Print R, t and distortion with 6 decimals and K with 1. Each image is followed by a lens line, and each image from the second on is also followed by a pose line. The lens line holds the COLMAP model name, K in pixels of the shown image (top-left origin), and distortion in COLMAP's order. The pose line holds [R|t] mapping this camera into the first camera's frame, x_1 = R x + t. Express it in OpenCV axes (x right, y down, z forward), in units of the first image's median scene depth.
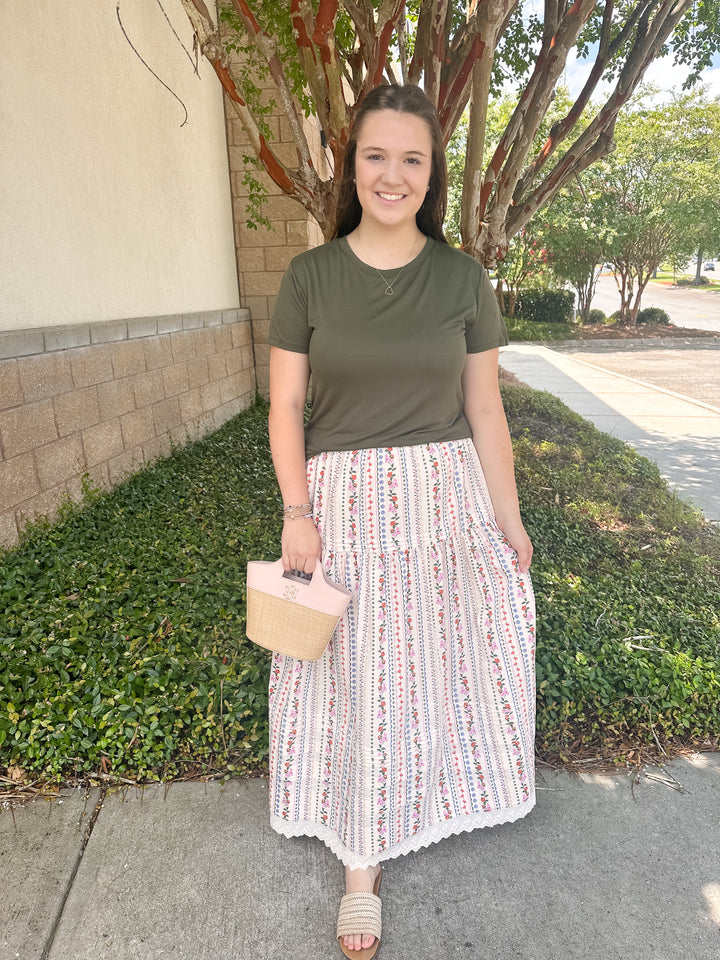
lens RADIAL K [[705.8, 0, 366.9], [0, 705.8, 482.6], [0, 0, 1]] dist [0.022548, -0.032325]
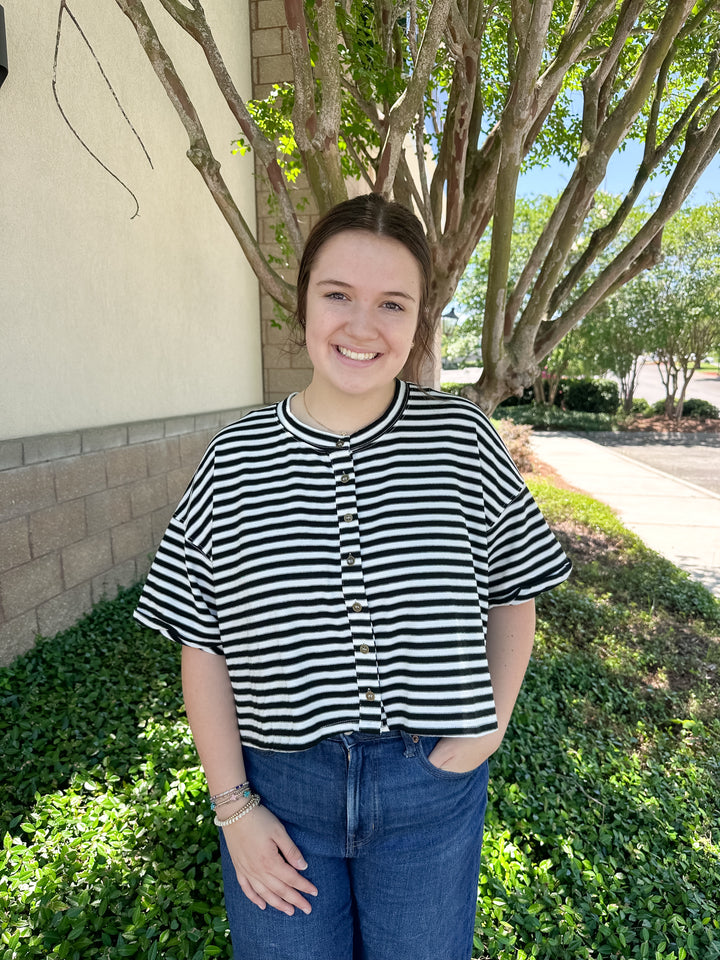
lens RADIAL K [[706.5, 0, 360.0], [0, 706.5, 480.0], [0, 0, 1]] dist [0.085728, -0.160098]
pose [[0.997494, 0.033372, -0.062389, 0.023828], [-0.040390, 0.992563, -0.114835, -0.054288], [0.058093, 0.117068, 0.991423, 0.083095]]
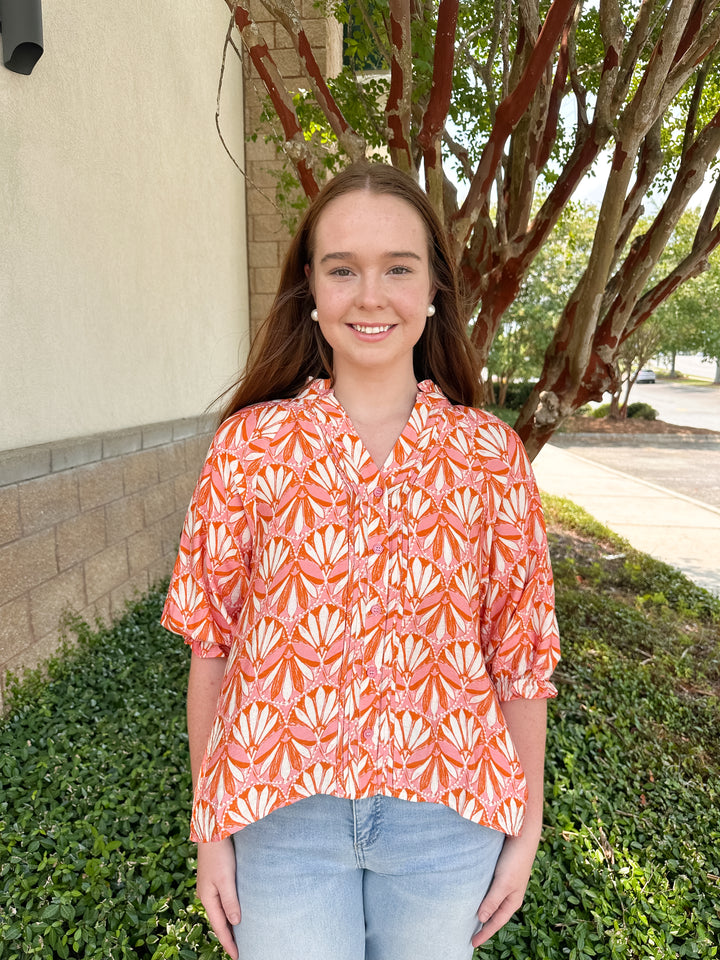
lens RADIAL K [[712.6, 0, 366.0], [0, 712.6, 474.6], [0, 0, 1]] dist [0.005595, -0.008744]
pose [[0.999321, 0.029466, 0.022112, -0.067274], [-0.026461, 0.991718, -0.125681, -0.059140], [-0.025632, 0.125011, 0.991824, 0.100059]]
